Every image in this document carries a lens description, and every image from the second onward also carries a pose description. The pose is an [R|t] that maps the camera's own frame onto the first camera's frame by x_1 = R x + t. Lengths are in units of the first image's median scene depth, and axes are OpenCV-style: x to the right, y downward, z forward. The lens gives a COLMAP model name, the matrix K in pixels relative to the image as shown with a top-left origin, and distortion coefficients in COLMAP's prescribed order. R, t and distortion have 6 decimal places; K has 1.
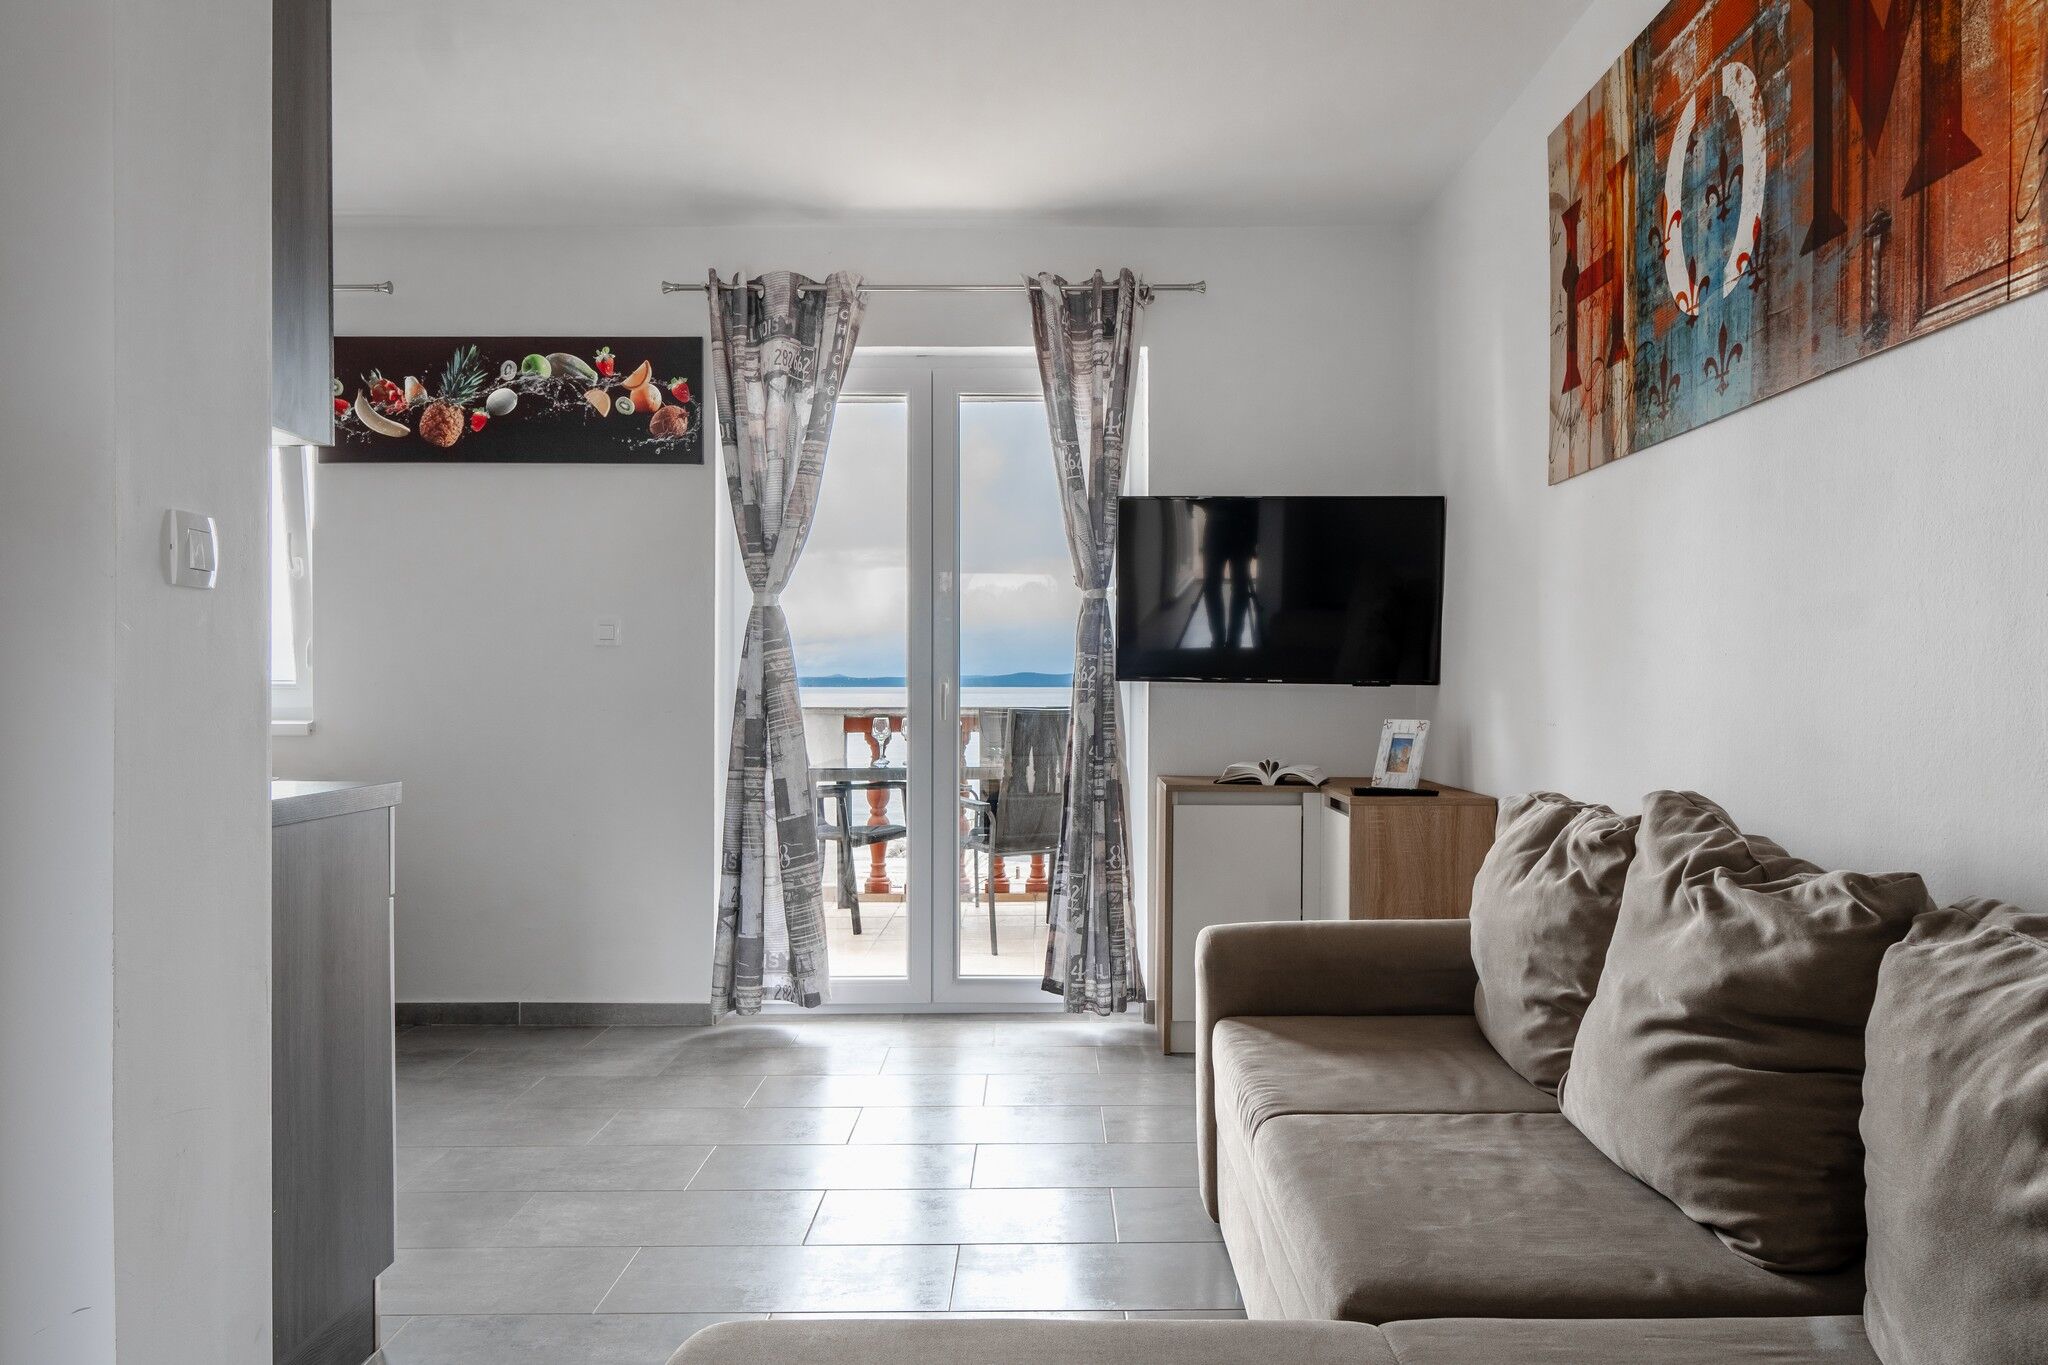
lens RADIAL K [[1465.5, 0, 1081.1], [0, 1465.5, 684.9], [0, 0, 1]] dist [0.002415, -0.007579]
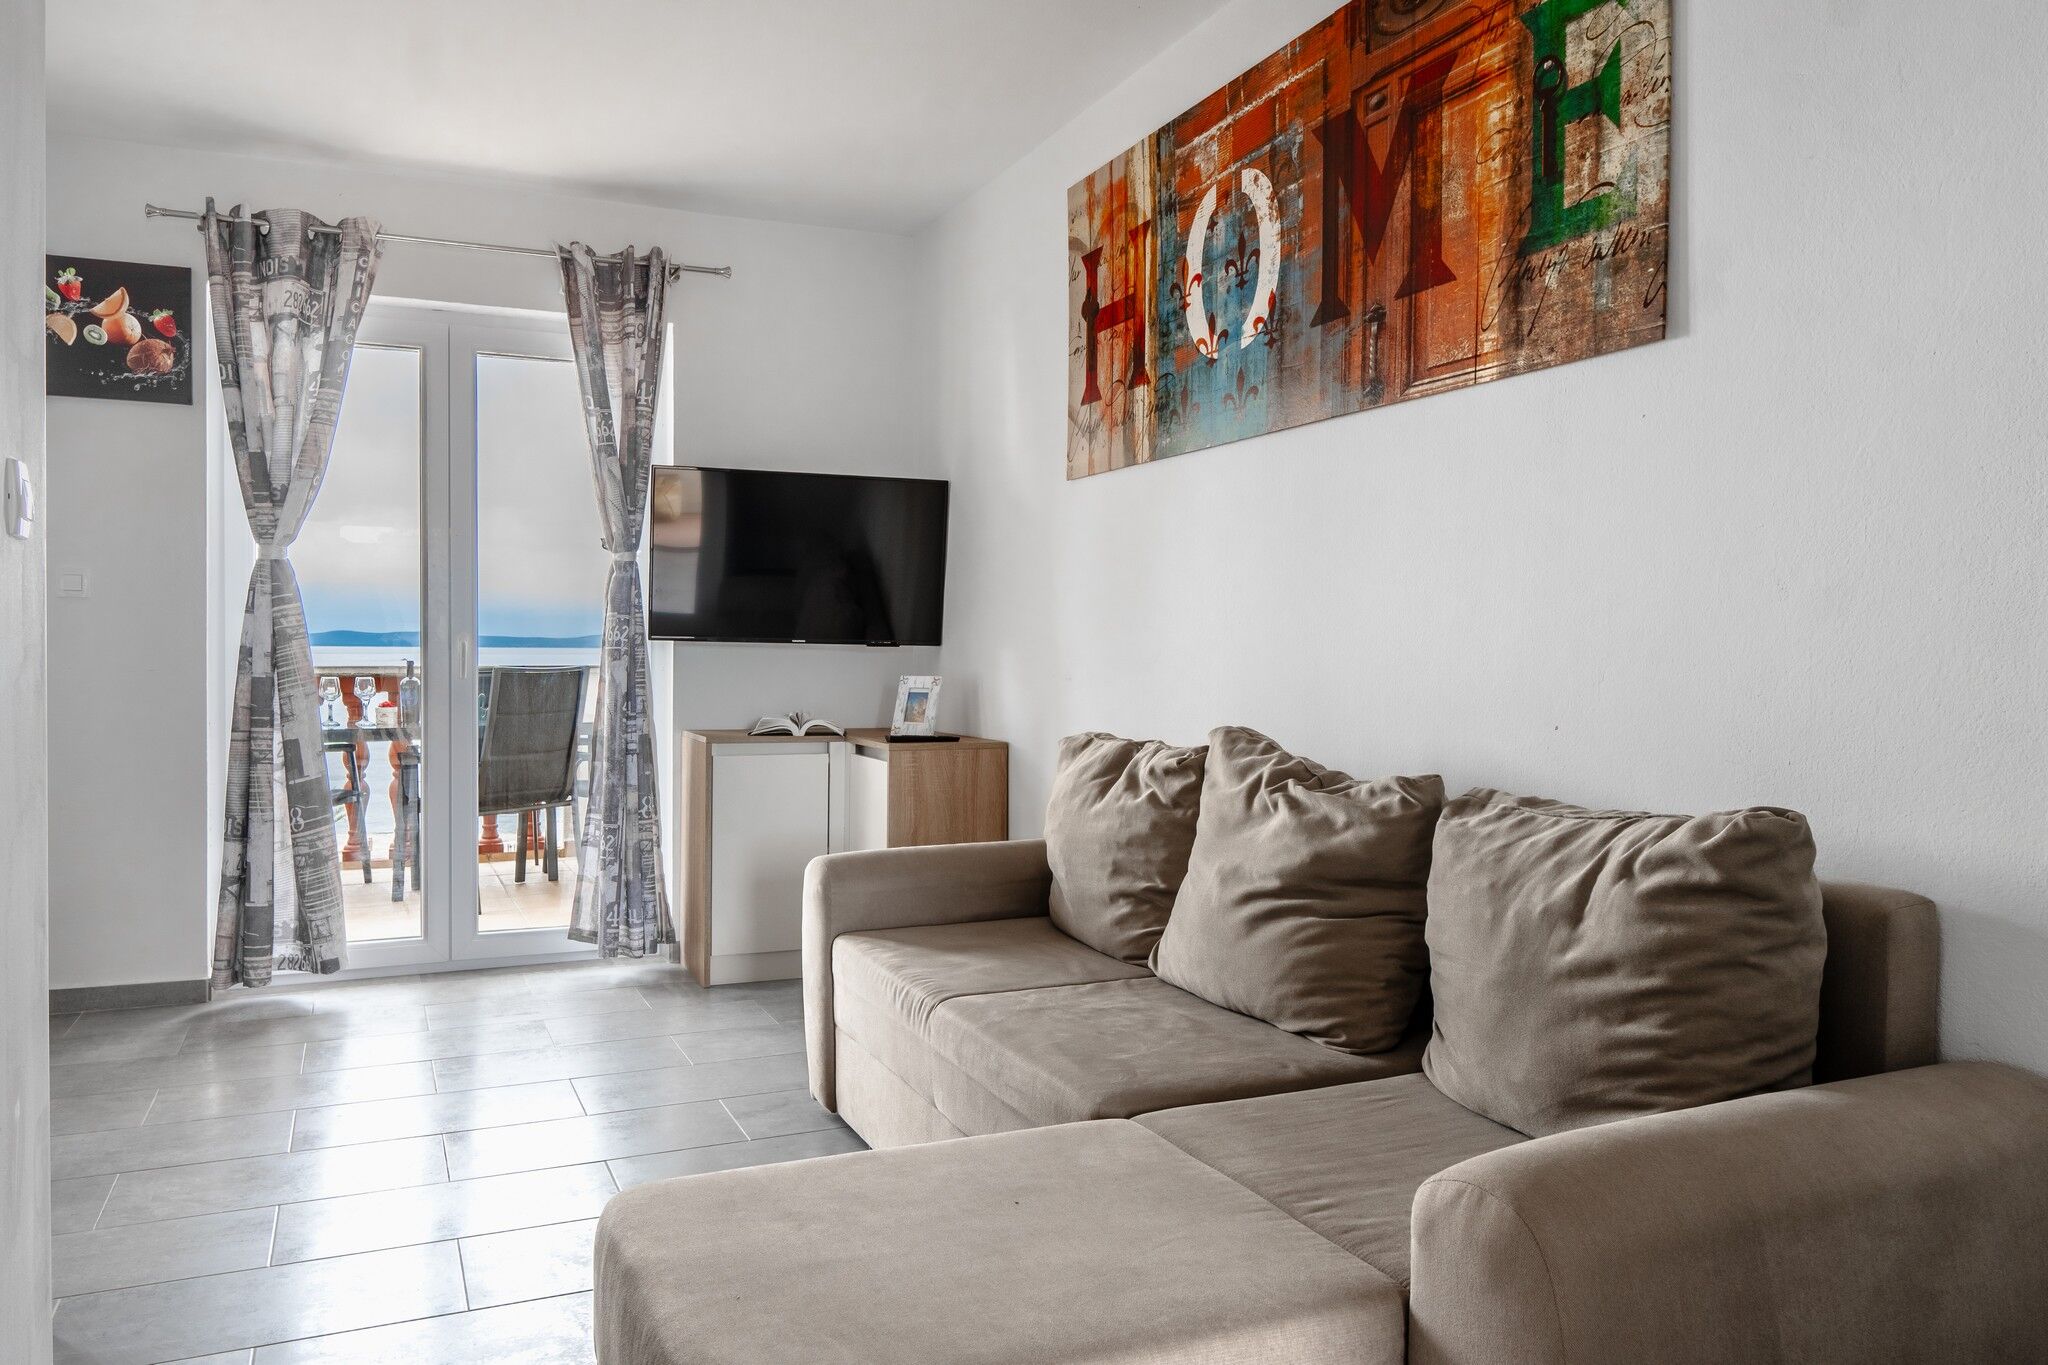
lens RADIAL K [[1442.4, 0, 1024.9], [0, 1442.4, 671.6], [0, 0, 1]] dist [0.001004, -0.004600]
pose [[0.918250, -0.001410, 0.395998, -0.231099], [-0.005555, 0.999849, 0.016440, 0.002220], [-0.395962, -0.017295, 0.918104, -0.097547]]
